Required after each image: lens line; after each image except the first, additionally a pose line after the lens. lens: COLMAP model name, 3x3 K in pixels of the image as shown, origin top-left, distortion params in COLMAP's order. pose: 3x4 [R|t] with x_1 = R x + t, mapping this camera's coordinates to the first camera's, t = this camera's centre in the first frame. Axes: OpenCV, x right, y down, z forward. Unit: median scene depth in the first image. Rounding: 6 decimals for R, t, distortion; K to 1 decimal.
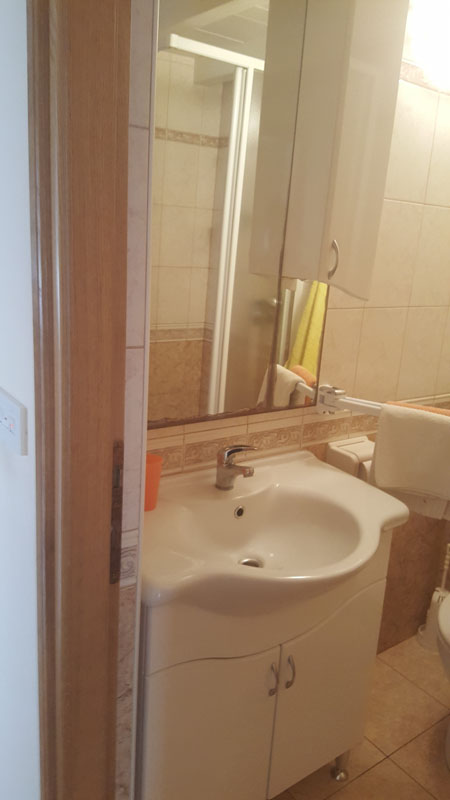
lens RADIAL K [[580.3, 0, 223.6], [0, 580.3, 392.5], [0, 0, 1]] dist [0.130520, -0.195290]
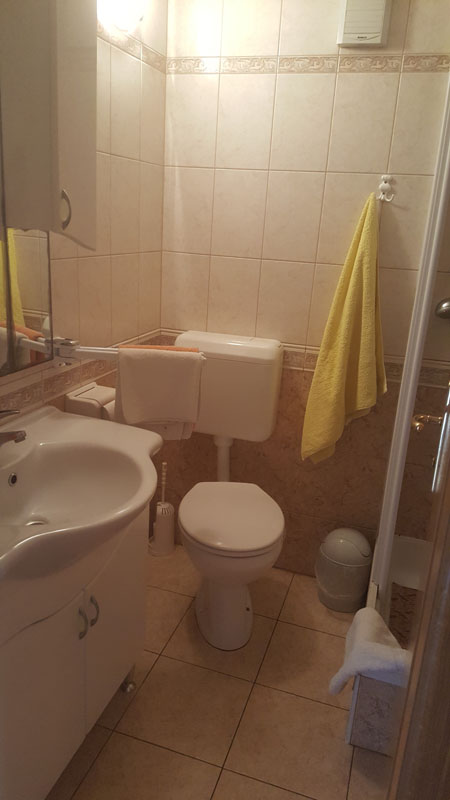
lens RADIAL K [[580.3, 0, 223.6], [0, 580.3, 392.5], [0, 0, 1]] dist [0.130520, -0.195290]
pose [[0.807099, -0.179439, 0.562488, -0.178117], [0.128412, 0.983242, 0.129408, -0.013514], [-0.576282, -0.032215, 0.816616, 0.014039]]
